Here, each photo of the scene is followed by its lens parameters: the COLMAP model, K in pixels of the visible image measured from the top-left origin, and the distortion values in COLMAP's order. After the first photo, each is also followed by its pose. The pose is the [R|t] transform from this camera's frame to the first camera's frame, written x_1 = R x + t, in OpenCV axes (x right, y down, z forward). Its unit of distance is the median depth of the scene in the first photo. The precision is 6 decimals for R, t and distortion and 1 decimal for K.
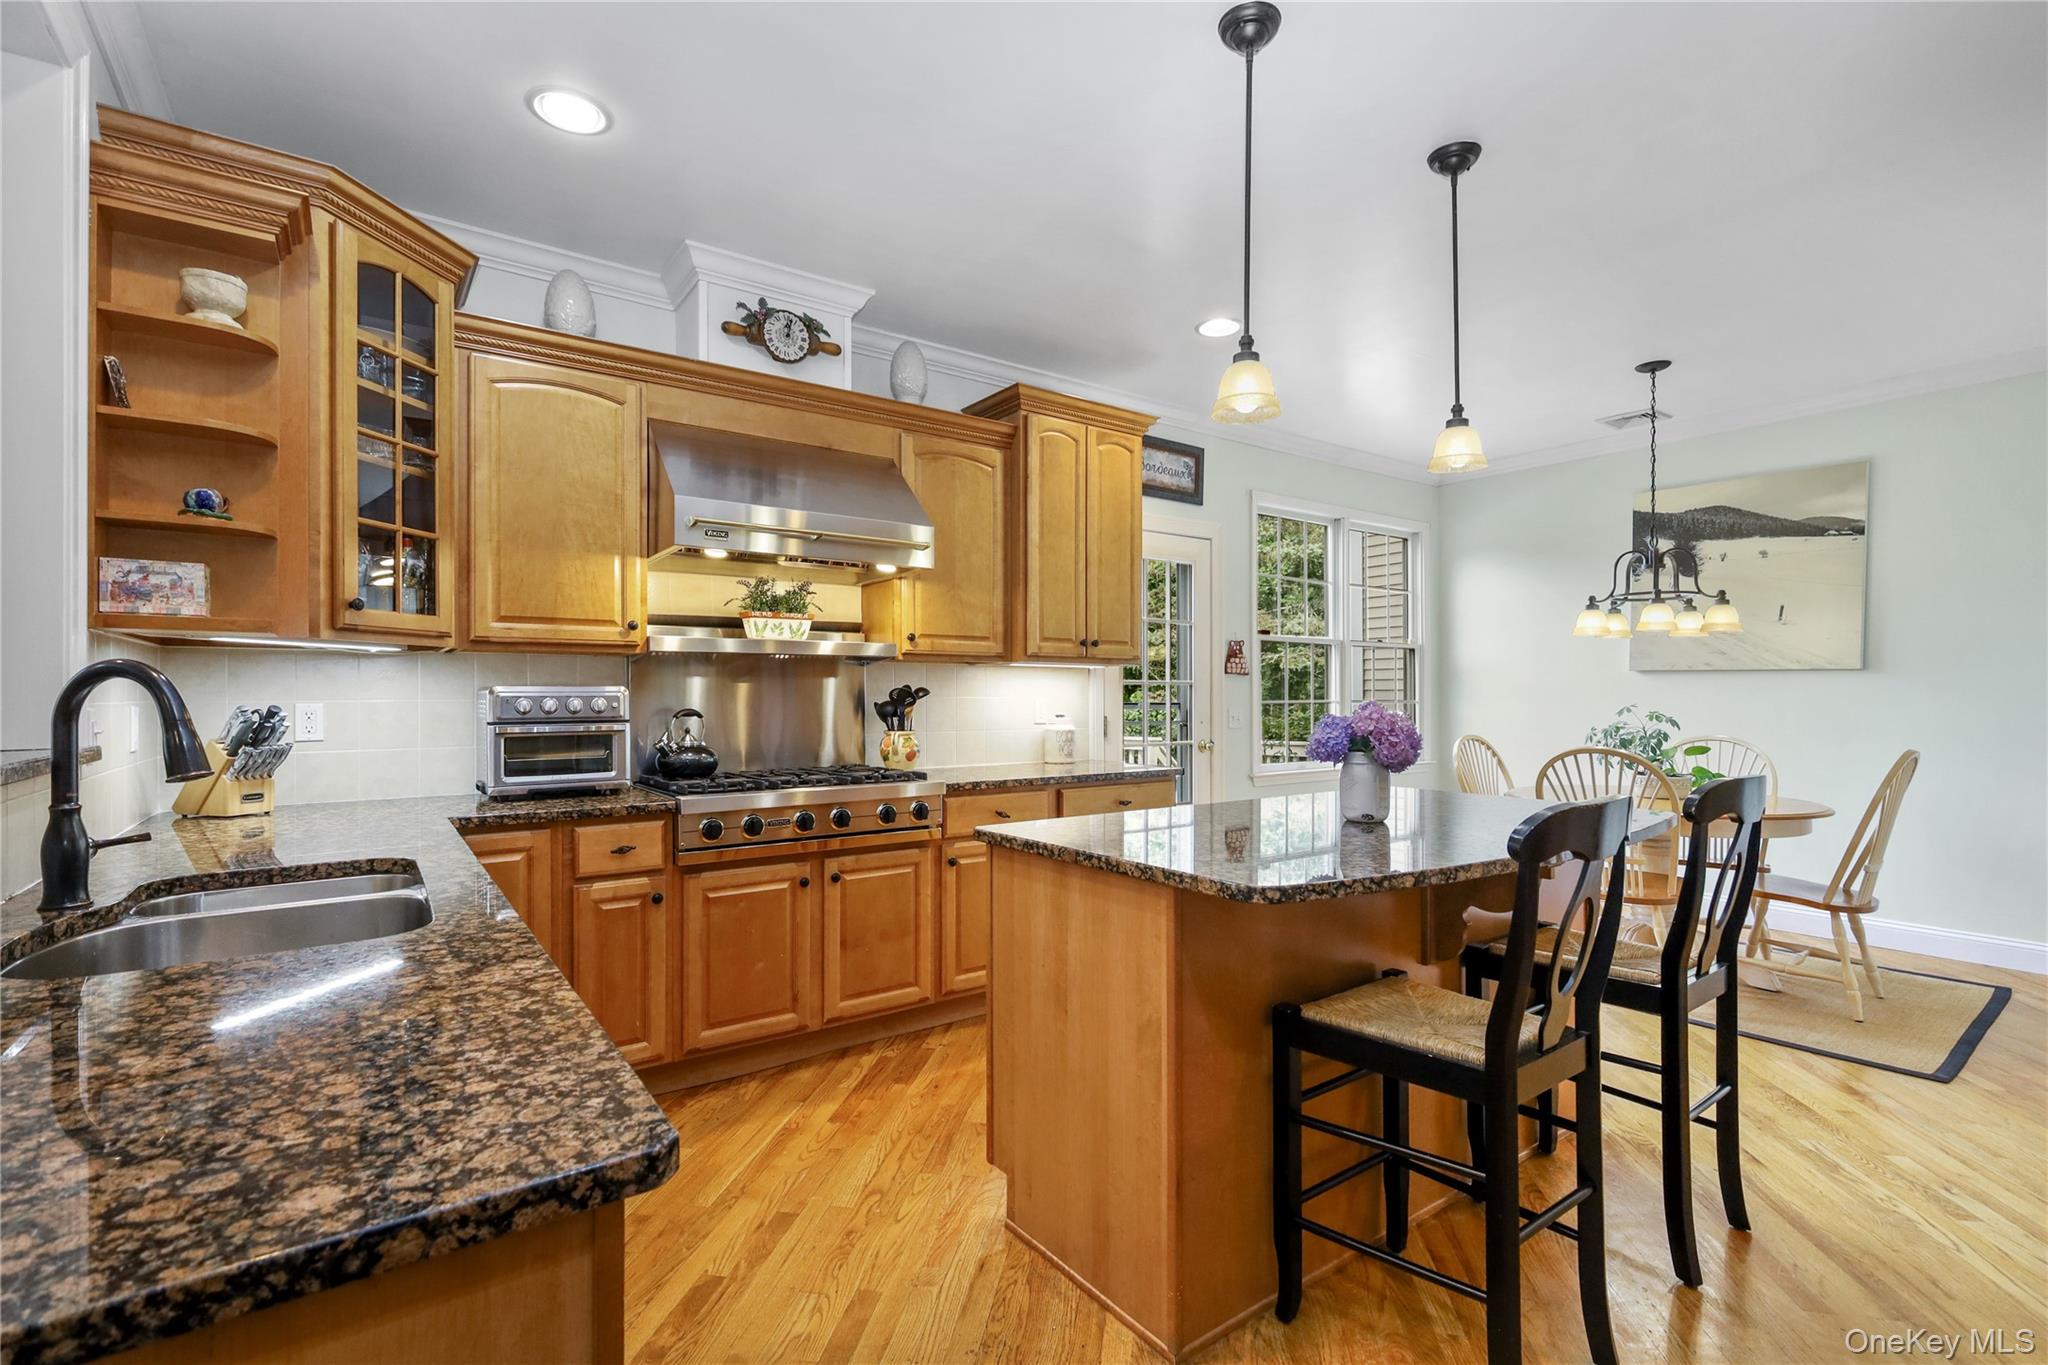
lens RADIAL K [[930.9, 0, 1024.2], [0, 930.9, 688.3], [0, 0, 1]] dist [0.004203, -0.000414]
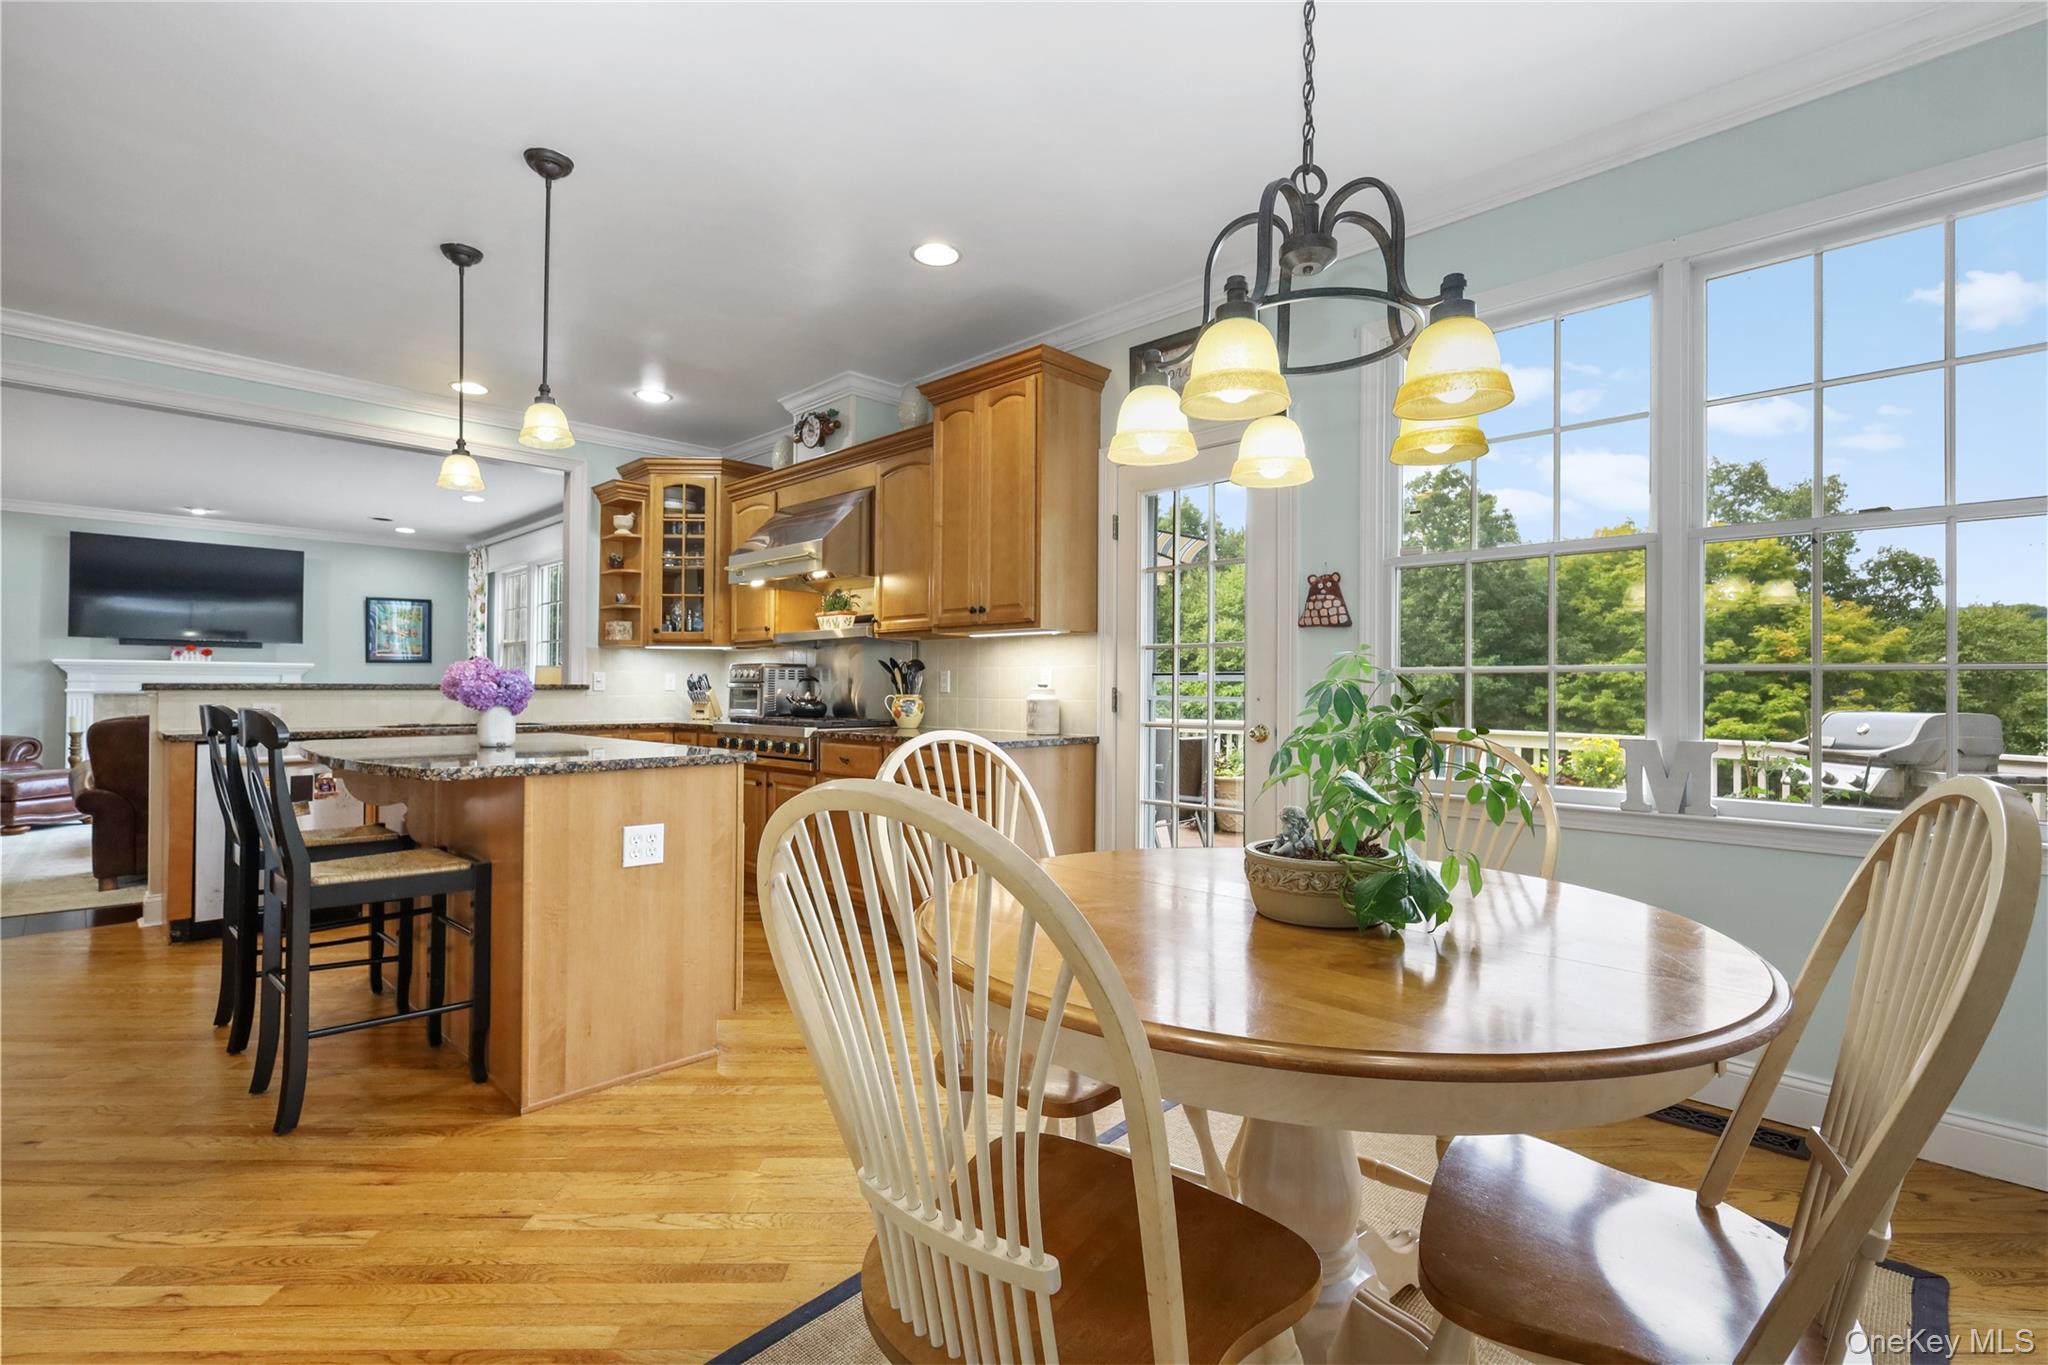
lens RADIAL K [[923.6, 0, 1022.9], [0, 923.6, 678.9], [0, 0, 1]] dist [0.004248, -0.000905]
pose [[0.171601, -0.009682, -0.985119, 0.915269], [-0.000908, 0.999950, -0.009985, 0.029906], [0.985166, 0.002608, 0.171584, 0.767558]]
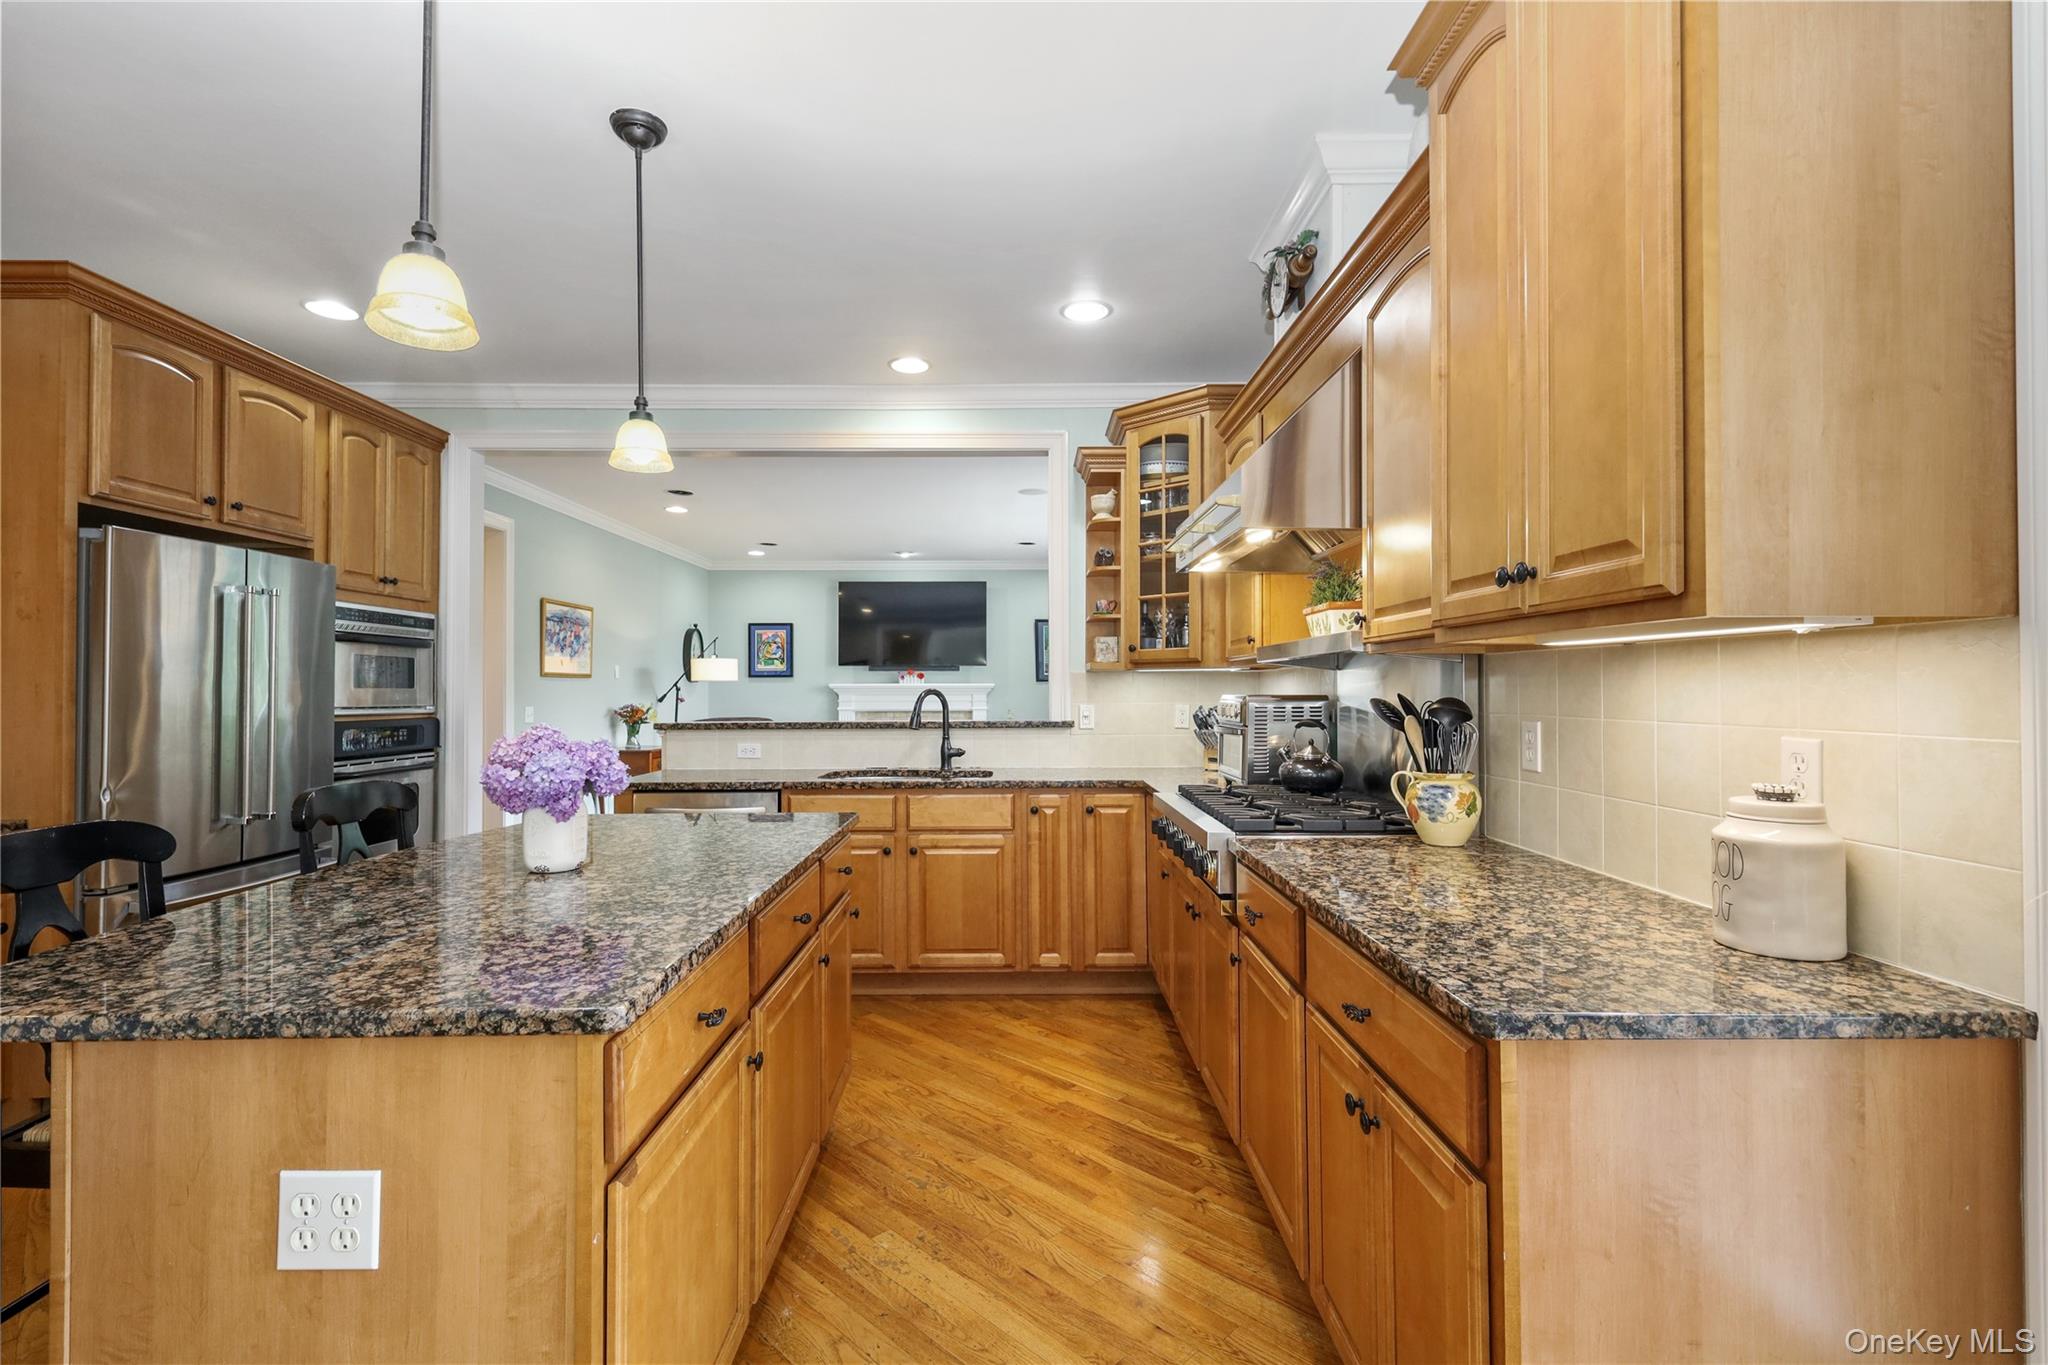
lens RADIAL K [[923.6, 0, 1022.9], [0, 923.6, 678.9], [0, 0, 1]] dist [0.004248, -0.000905]
pose [[-0.575092, -0.007556, -0.818054, 0.406355], [0.005088, 0.999905, -0.012812, -0.005702], [0.818073, -0.011531, -0.574999, 0.914408]]
